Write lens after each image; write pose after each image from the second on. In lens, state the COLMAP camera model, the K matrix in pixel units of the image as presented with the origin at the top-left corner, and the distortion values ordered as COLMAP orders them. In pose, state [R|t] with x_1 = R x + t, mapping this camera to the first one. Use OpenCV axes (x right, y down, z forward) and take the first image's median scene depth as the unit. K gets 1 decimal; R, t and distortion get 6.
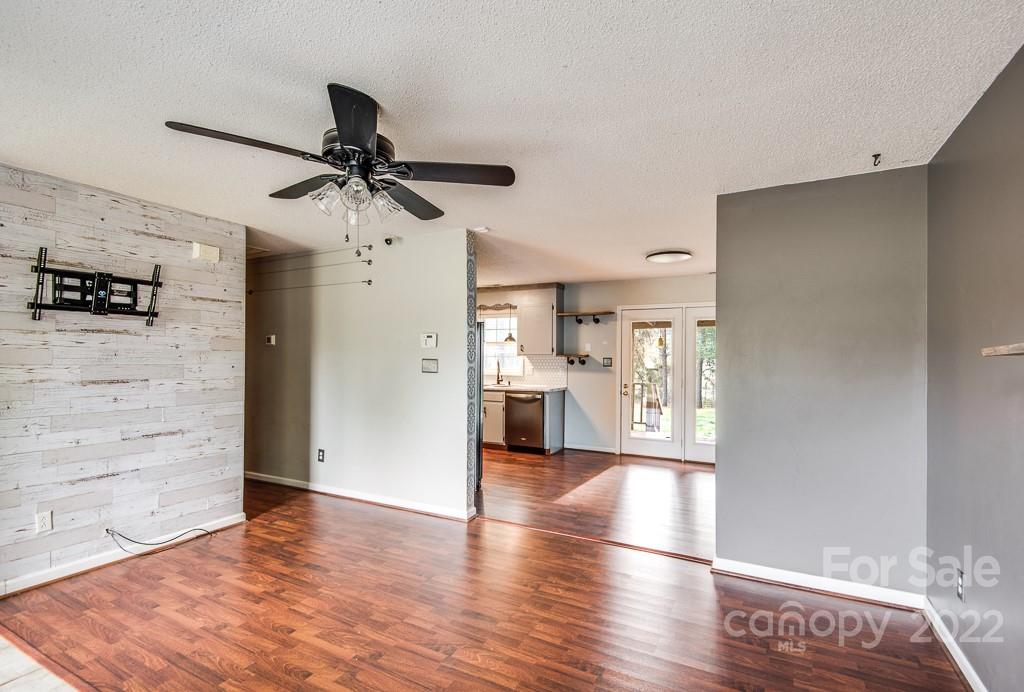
lens RADIAL K [[482.4, 0, 515.5], [0, 482.4, 356.4], [0, 0, 1]] dist [0.019511, -0.004806]
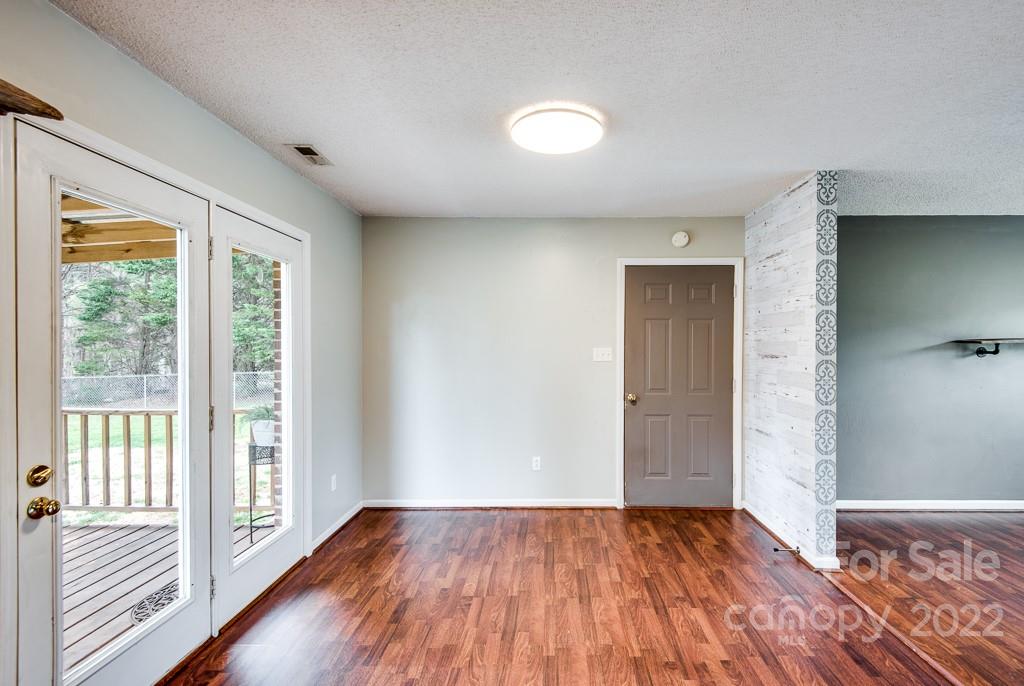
lens RADIAL K [[477.8, 0, 542.0], [0, 477.8, 346.7], [0, 0, 1]] dist [0.004242, -0.005143]
pose [[-0.453998, -0.011499, 0.890928, -0.111971], [-0.005066, 0.999934, 0.010325, -0.001228], [-0.890988, 0.000174, -0.454026, 1.450931]]
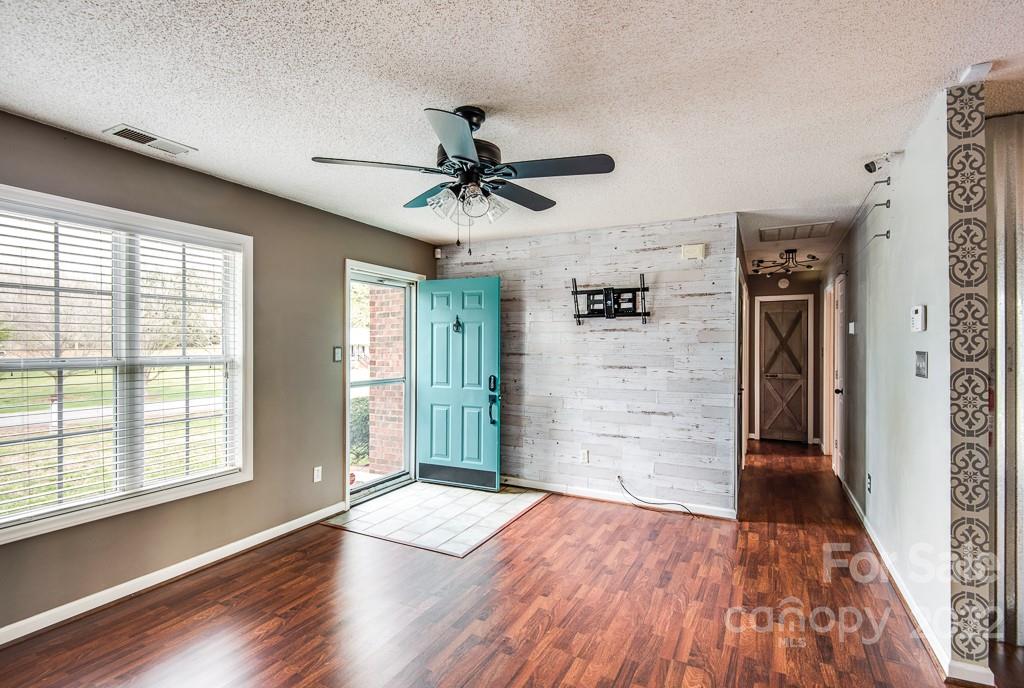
lens RADIAL K [[482.4, 0, 528.0], [0, 482.4, 345.5], [0, 0, 1]] dist [0.019511, -0.004806]
pose [[0.025414, -0.010192, -0.999625, 0.374240], [0.000856, 0.999948, -0.010173, 0.004194], [0.999677, -0.000597, 0.025422, 0.538654]]
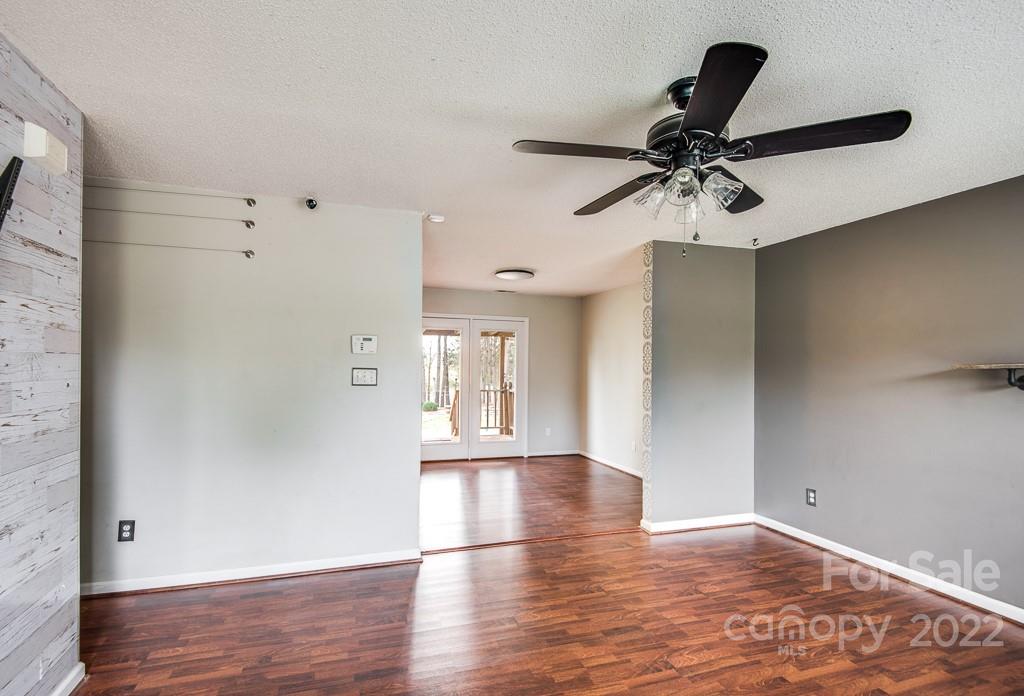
lens RADIAL K [[482.4, 0, 498.3], [0, 482.4, 365.2], [0, 0, 1]] dist [0.019511, -0.004806]
pose [[0.700651, 0.002220, 0.713501, -0.588706], [-0.008302, 0.999953, 0.005041, -0.004939], [-0.713456, -0.009455, 0.700636, 0.300269]]
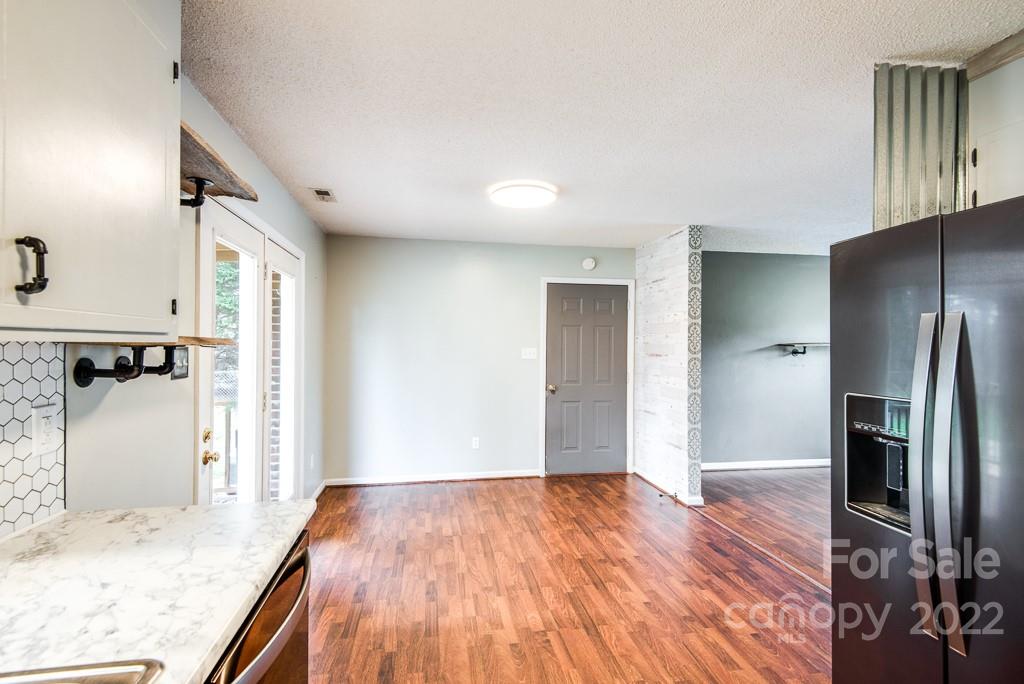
lens RADIAL K [[477.8, 0, 507.3], [0, 477.8, 339.6], [0, 0, 1]] dist [0.004242, -0.005143]
pose [[-0.606296, -0.001515, 0.795237, -0.232465], [-0.011504, 0.999910, -0.006866, -0.002460], [-0.795156, -0.013312, -0.606259, 1.676745]]
